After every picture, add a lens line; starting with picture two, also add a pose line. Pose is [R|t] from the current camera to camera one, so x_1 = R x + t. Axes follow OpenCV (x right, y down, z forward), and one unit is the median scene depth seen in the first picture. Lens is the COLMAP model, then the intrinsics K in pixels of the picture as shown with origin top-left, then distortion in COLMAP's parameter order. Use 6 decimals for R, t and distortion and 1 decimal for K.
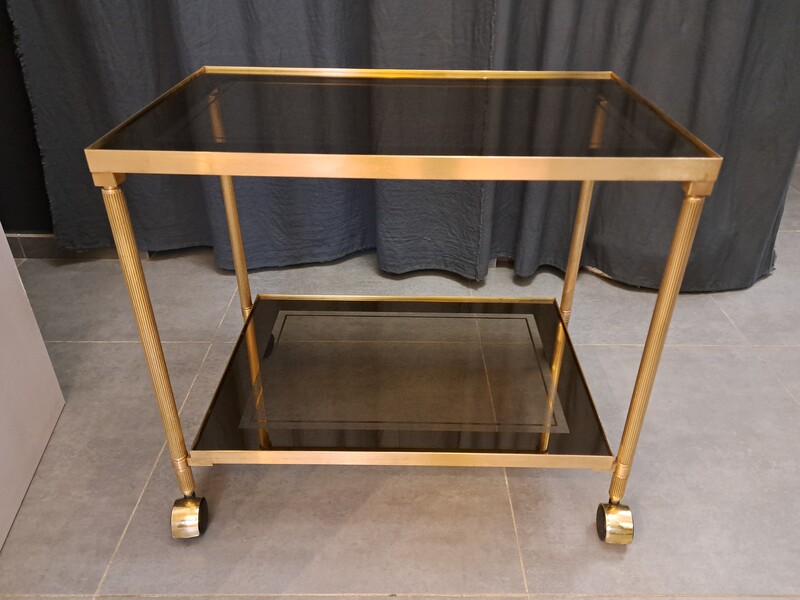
lens RADIAL K [[613.1, 0, 402.4], [0, 613.1, 299.0], [0, 0, 1]] dist [0.080884, -0.094094]
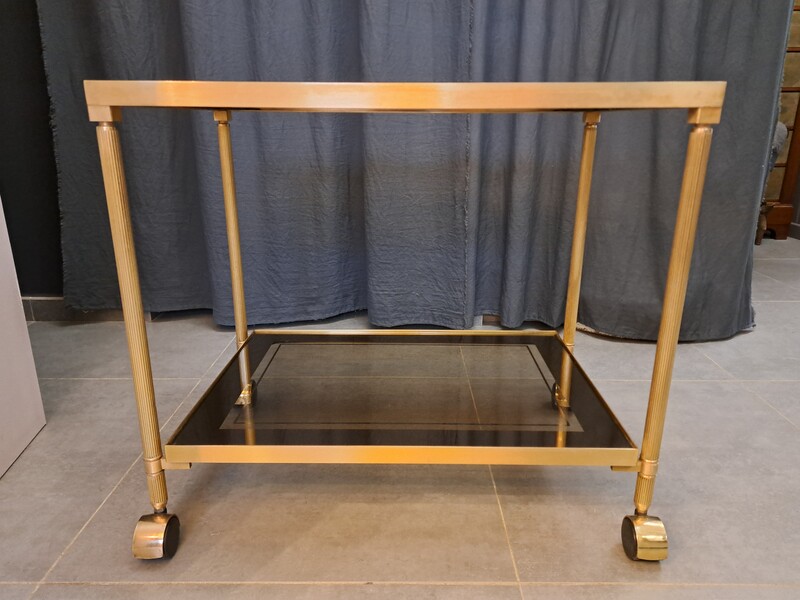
lens RADIAL K [[575.3, 0, 398.4], [0, 575.3, 301.6], [0, 0, 1]] dist [0.070569, -0.068291]
pose [[0.999943, -0.005166, -0.009387, 0.023181], [0.002765, 0.970813, -0.239820, 0.175879], [0.010352, 0.239781, 0.970772, 0.051570]]
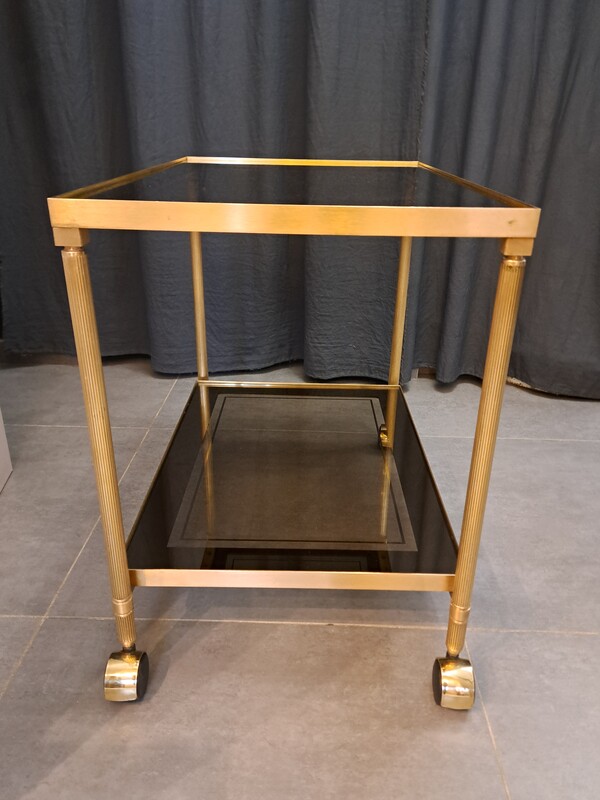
lens RADIAL K [[613.1, 0, 300.0], [0, 613.1, 400.0], [0, 0, 1]] dist [0.080884, -0.094094]
pose [[0.999632, 0.019114, -0.019235, -0.032826], [-0.021348, 0.992106, -0.123571, 0.145678], [0.016721, 0.123936, 0.992149, -0.041278]]
